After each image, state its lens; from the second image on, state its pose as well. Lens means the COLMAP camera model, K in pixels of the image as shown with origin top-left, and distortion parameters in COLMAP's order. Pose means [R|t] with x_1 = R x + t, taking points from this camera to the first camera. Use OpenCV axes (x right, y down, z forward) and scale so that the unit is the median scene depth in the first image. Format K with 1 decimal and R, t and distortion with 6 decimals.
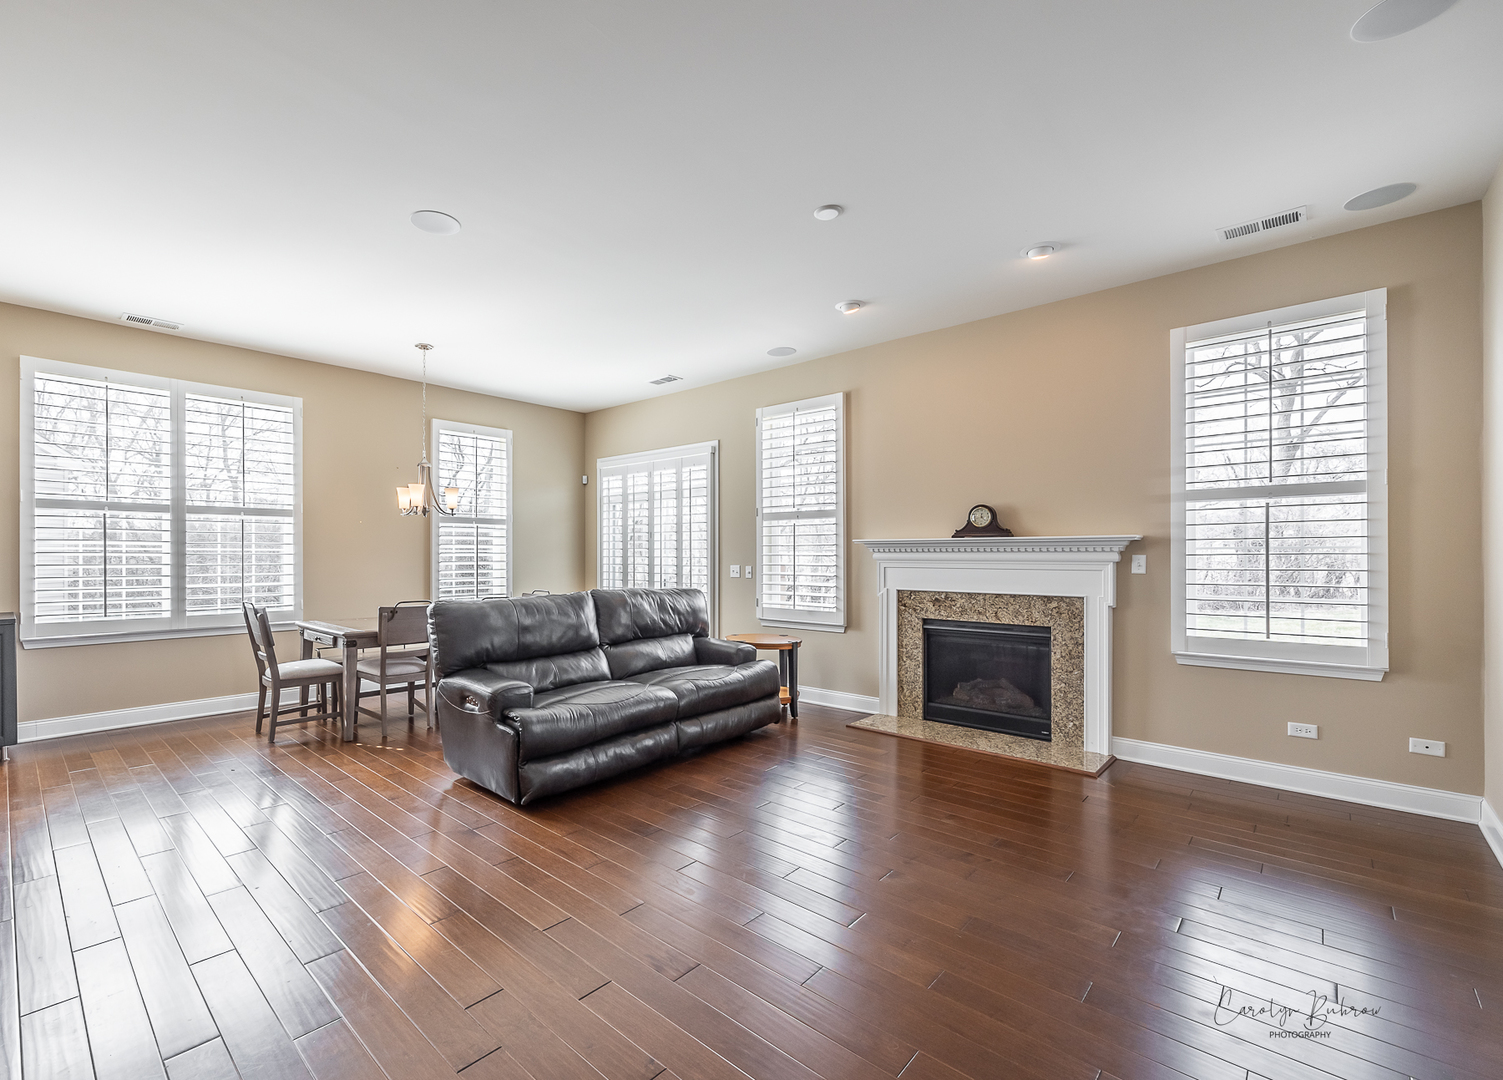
lens RADIAL K [[660.9, 0, 686.0], [0, 660.9, 552.8], [0, 0, 1]] dist [-0.000365, 0.000011]
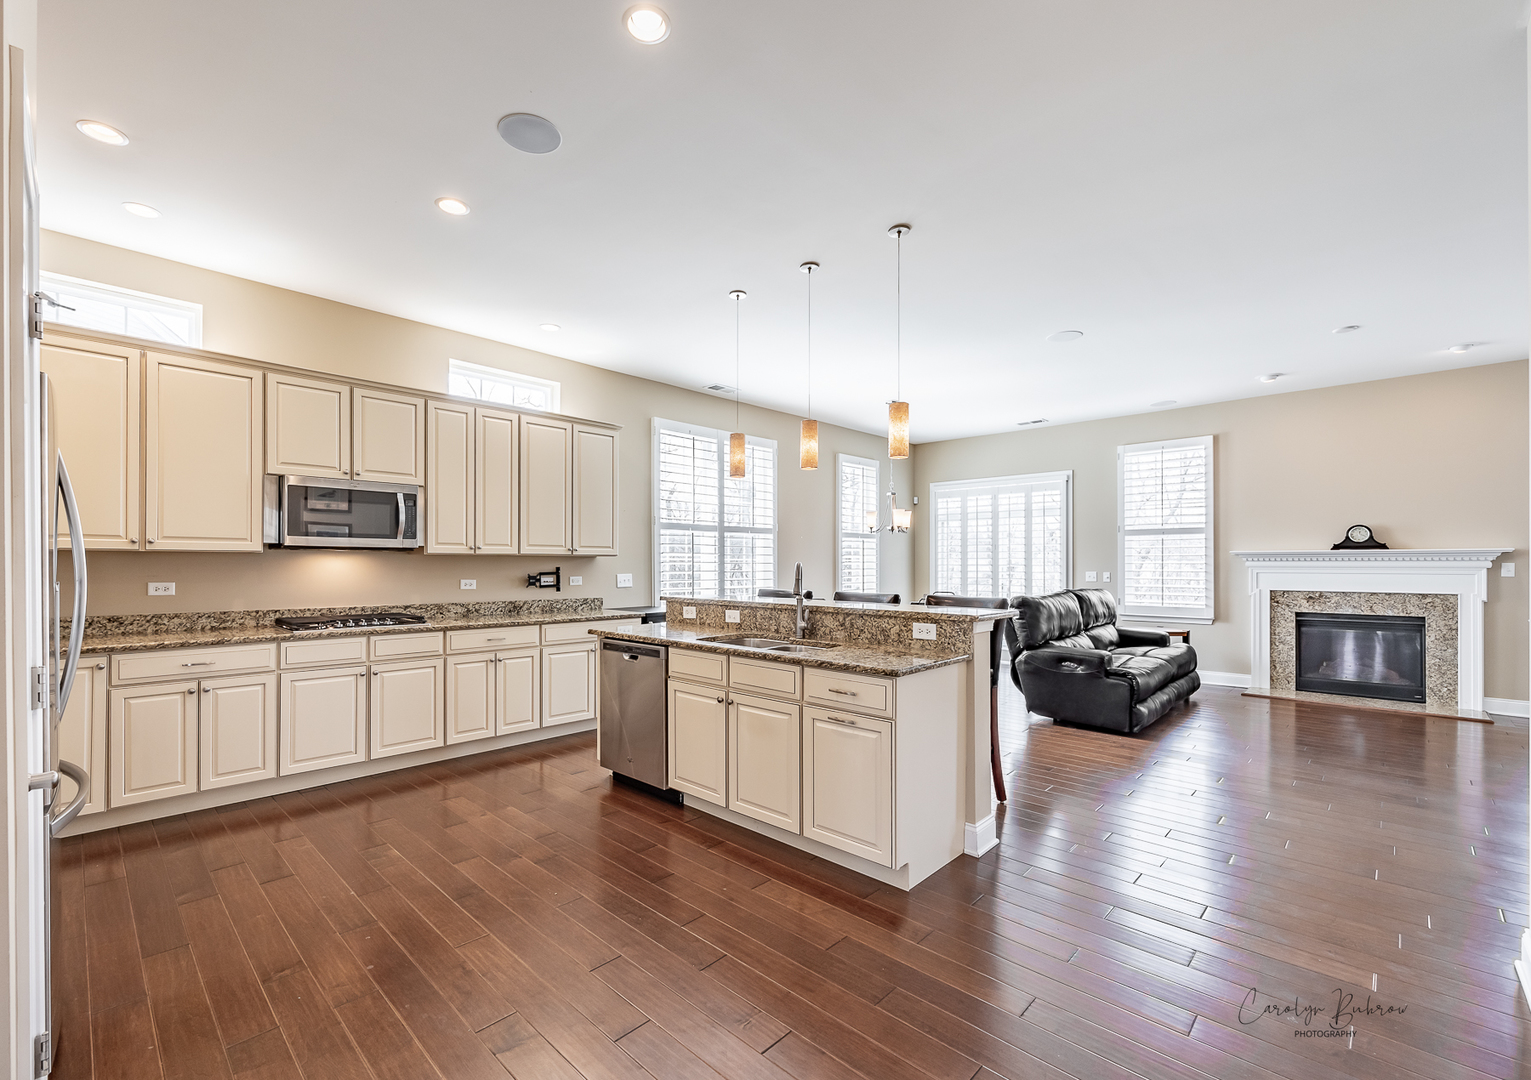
lens RADIAL K [[665.3, 0, 730.0], [0, 665.3, 559.5], [0, 0, 1]] dist [-0.001278, -0.000200]
pose [[0.999796, -0.001346, -0.020155, -0.730684], [0.001281, 0.999994, -0.003250, -0.000932], [0.020159, 0.003224, 0.999792, -0.326848]]
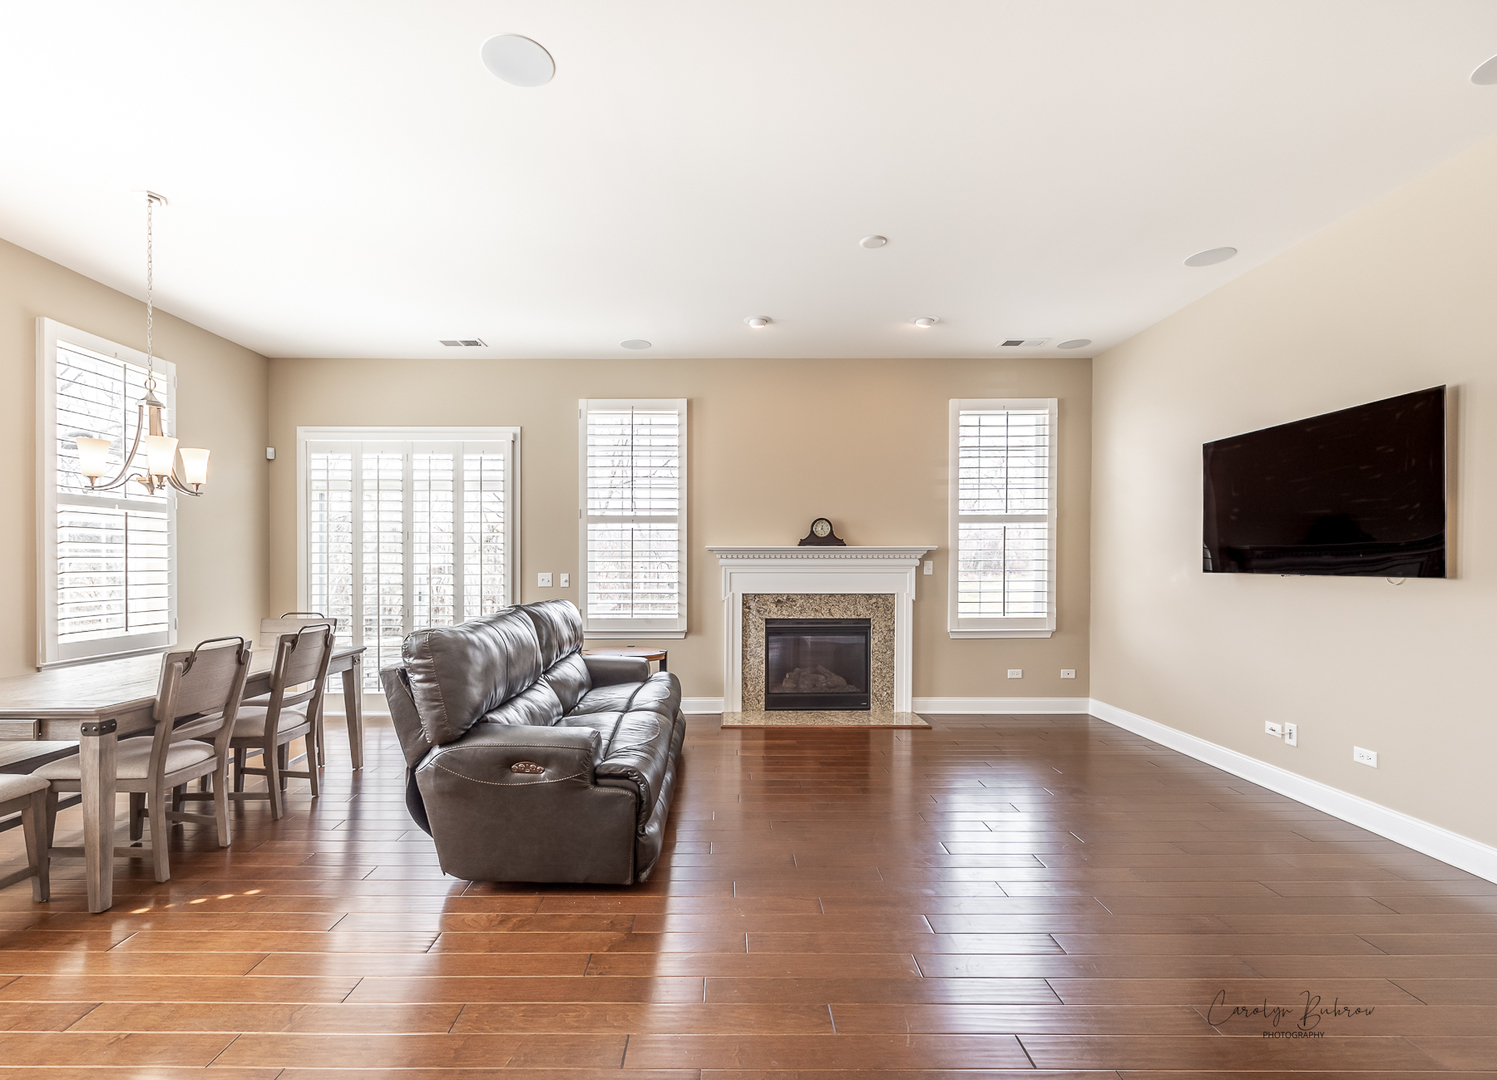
lens RADIAL K [[669.9, 0, 725.7], [0, 669.9, 570.2], [0, 0, 1]] dist [-0.001448, 0.000086]
pose [[0.721530, -0.008142, 0.692335, -0.466903], [-0.001641, 0.999908, 0.013469, 0.003579], [-0.692381, -0.010854, 0.721450, 0.244554]]
